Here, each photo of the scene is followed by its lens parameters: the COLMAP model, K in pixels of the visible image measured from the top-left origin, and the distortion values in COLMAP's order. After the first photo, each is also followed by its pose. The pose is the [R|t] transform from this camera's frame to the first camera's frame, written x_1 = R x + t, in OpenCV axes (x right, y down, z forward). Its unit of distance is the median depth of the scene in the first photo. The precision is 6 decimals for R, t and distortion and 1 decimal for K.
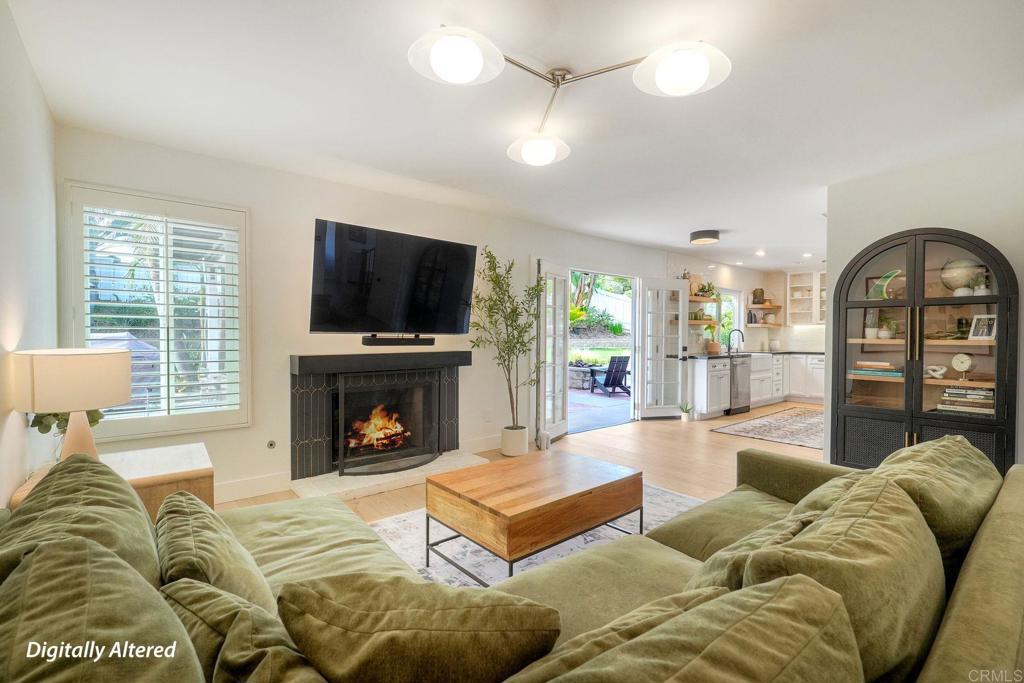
lens RADIAL K [[467.7, 0, 511.6], [0, 467.7, 342.5], [0, 0, 1]] dist [-0.009620, 0.004212]
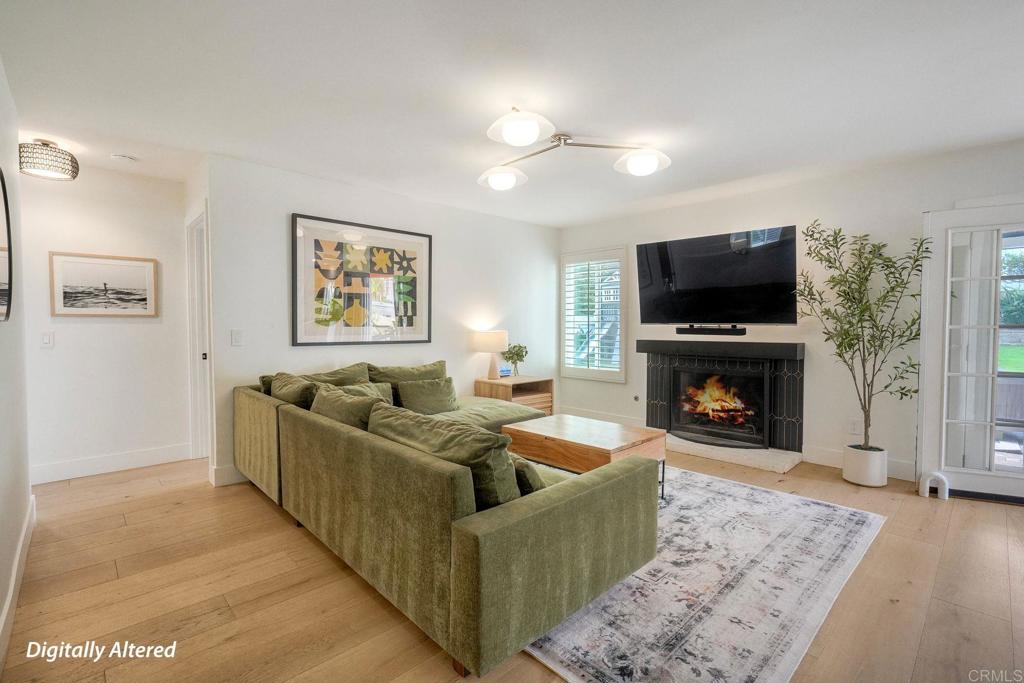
lens RADIAL K [[467.7, 0, 507.6], [0, 467.7, 338.2], [0, 0, 1]] dist [-0.009620, 0.004212]
pose [[0.054877, 0.026131, -0.998151, 0.833016], [-0.014376, 0.999575, 0.025378, -0.006595], [0.998390, 0.012956, 0.055229, 0.432292]]
